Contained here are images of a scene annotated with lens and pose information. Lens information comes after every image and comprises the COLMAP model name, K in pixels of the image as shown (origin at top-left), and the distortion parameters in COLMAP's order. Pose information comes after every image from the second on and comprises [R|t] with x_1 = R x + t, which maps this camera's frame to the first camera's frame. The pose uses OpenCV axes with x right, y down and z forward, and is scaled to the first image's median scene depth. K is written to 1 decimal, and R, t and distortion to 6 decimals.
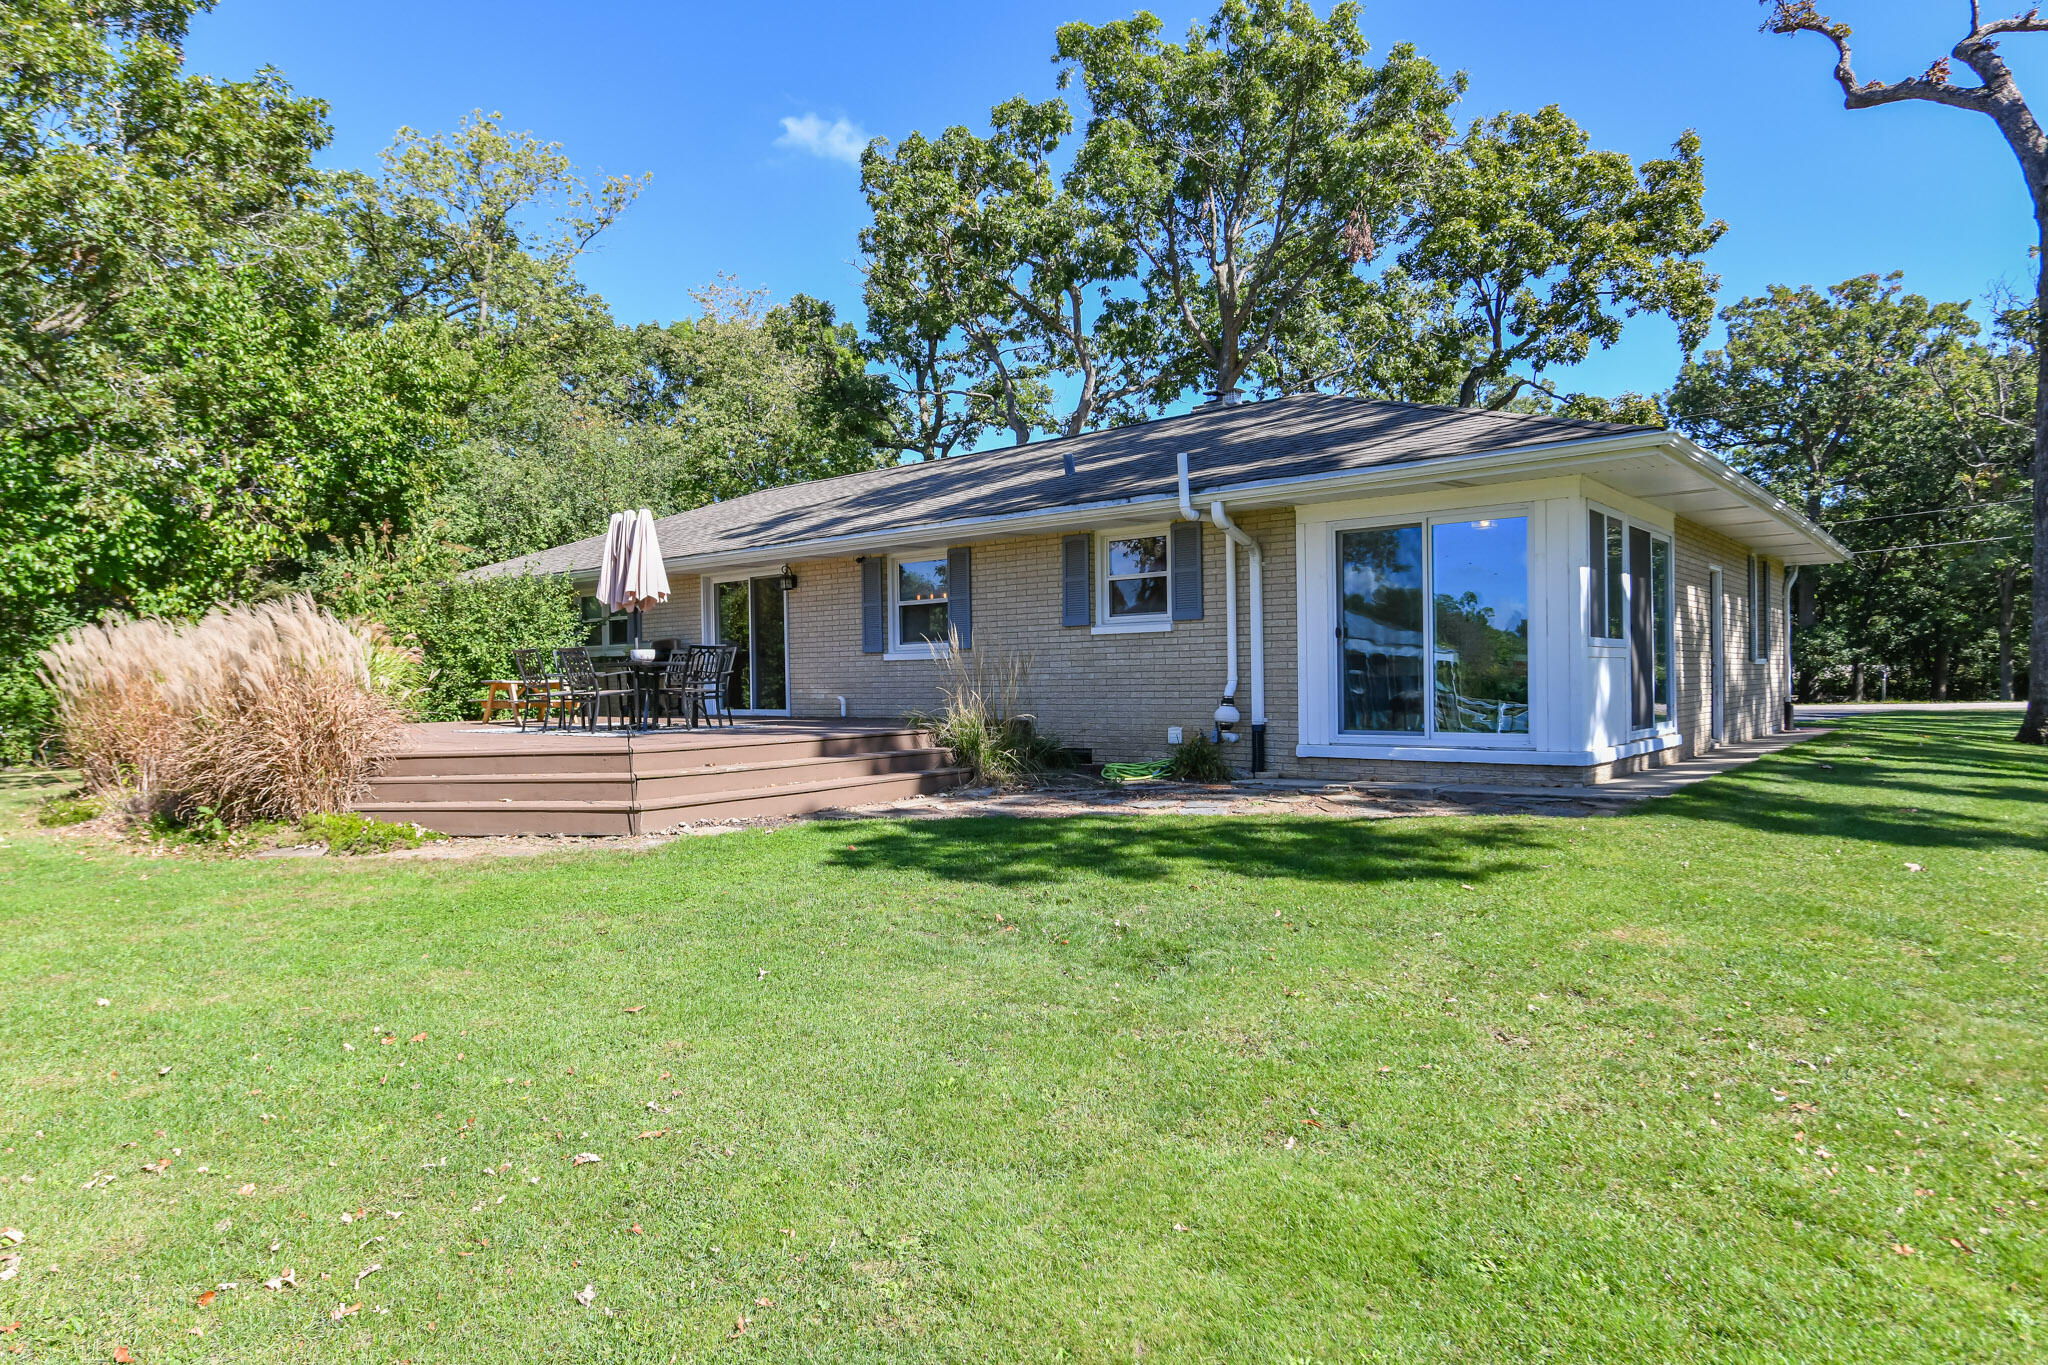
lens RADIAL K [[1207.8, 0, 1076.7], [0, 1207.8, 683.6], [0, 0, 1]] dist [0.001318, 0.000506]
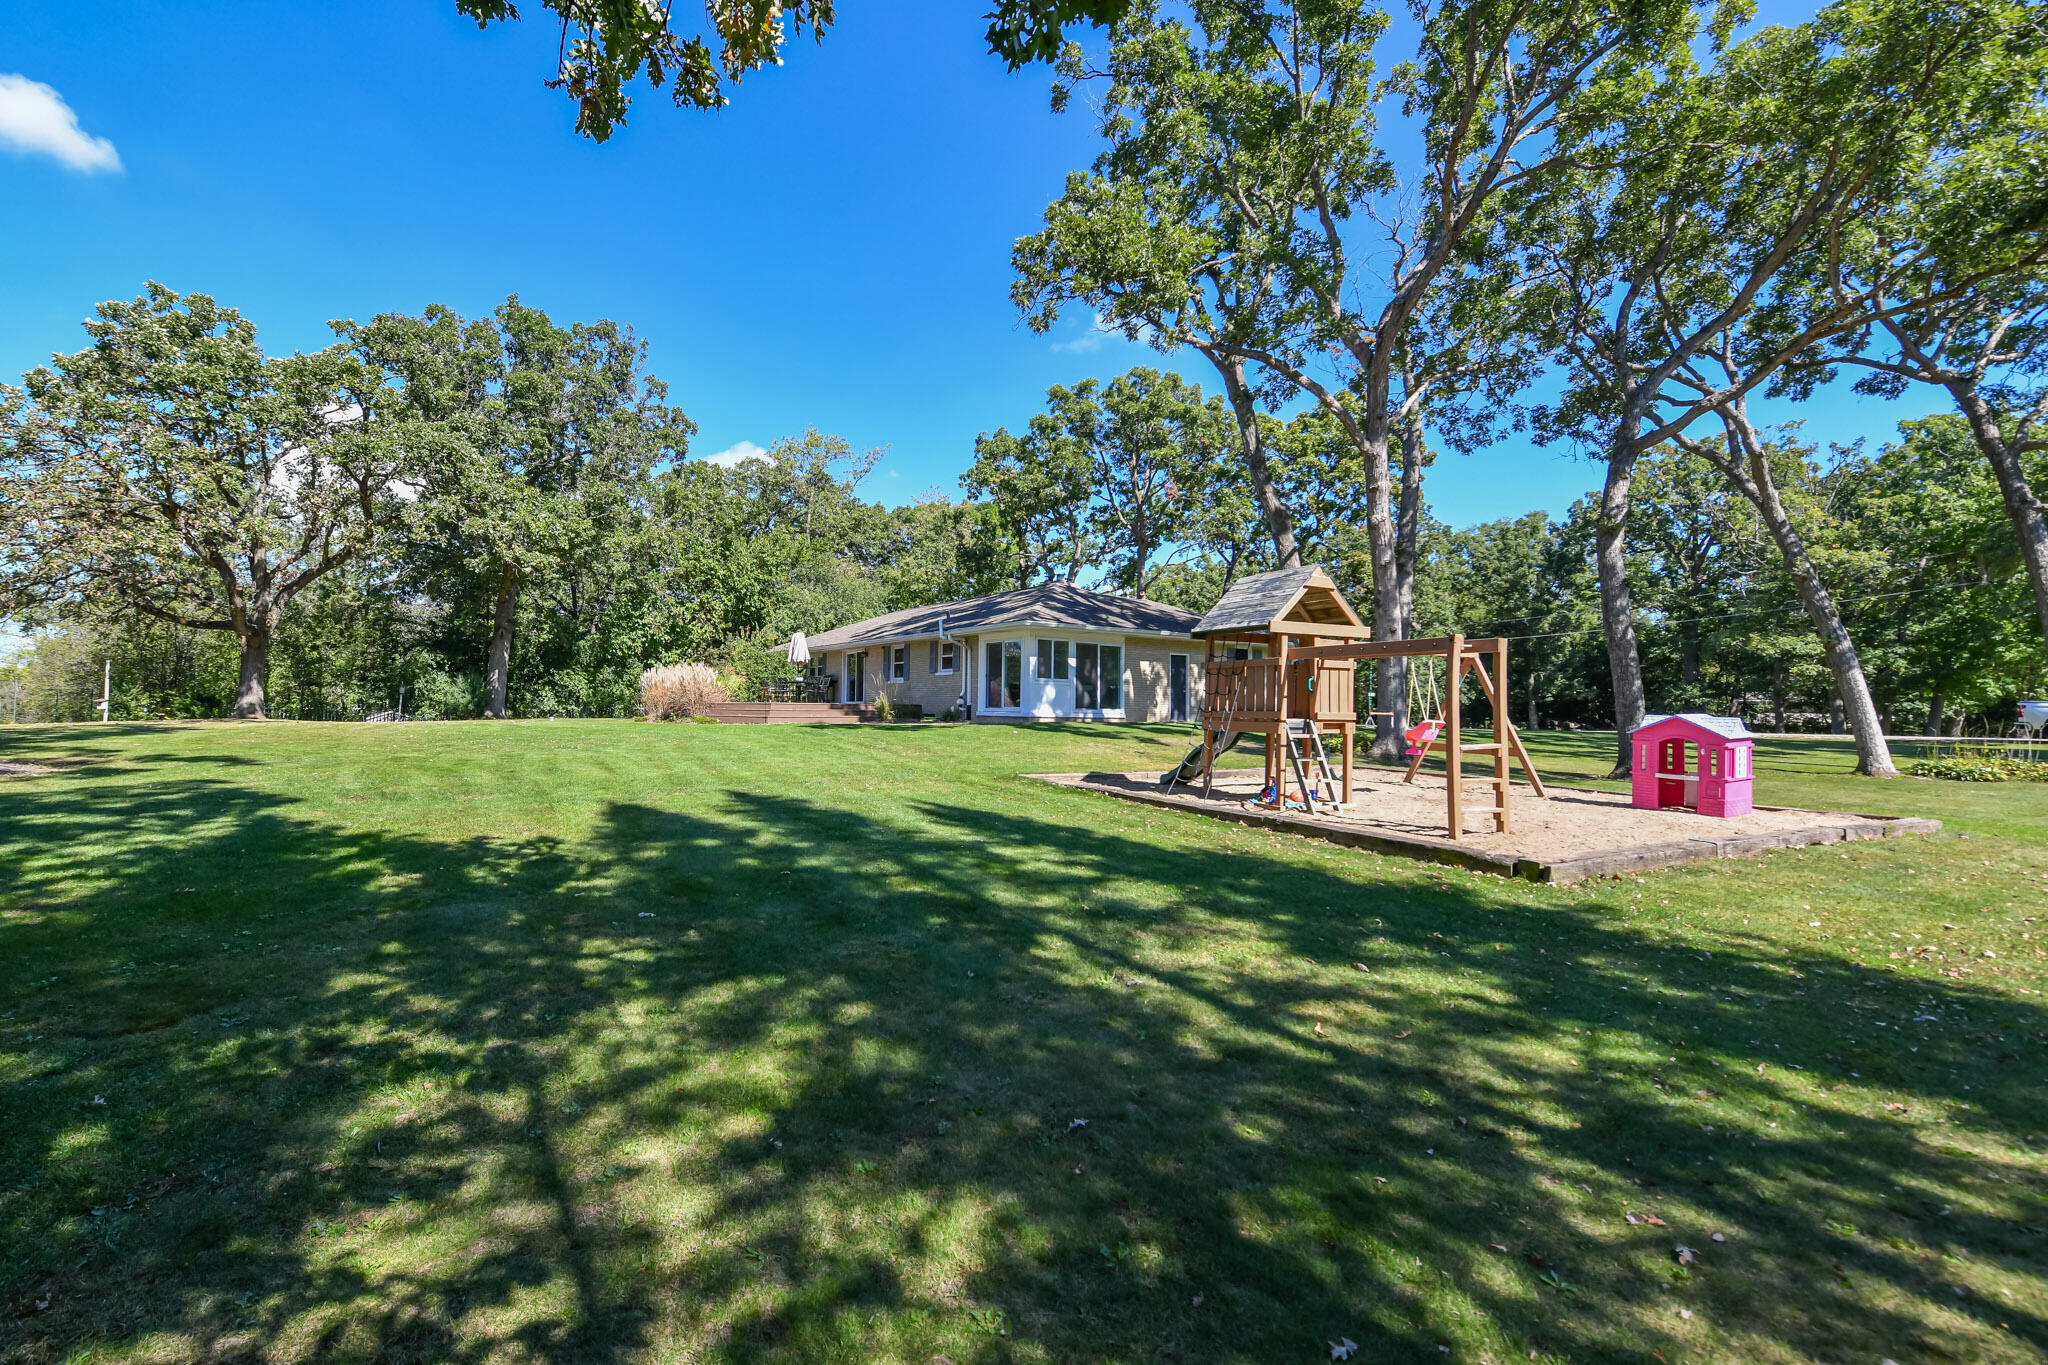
lens RADIAL K [[804.3, 0, 1025.8], [0, 804.3, 677.9], [0, 0, 1]] dist [-0.002481, -0.000270]
pose [[0.972310, 0.015291, -0.233196, 0.324424], [-0.023444, 0.999205, -0.032232, 0.011358], [0.232517, 0.036806, 0.971896, -0.414292]]
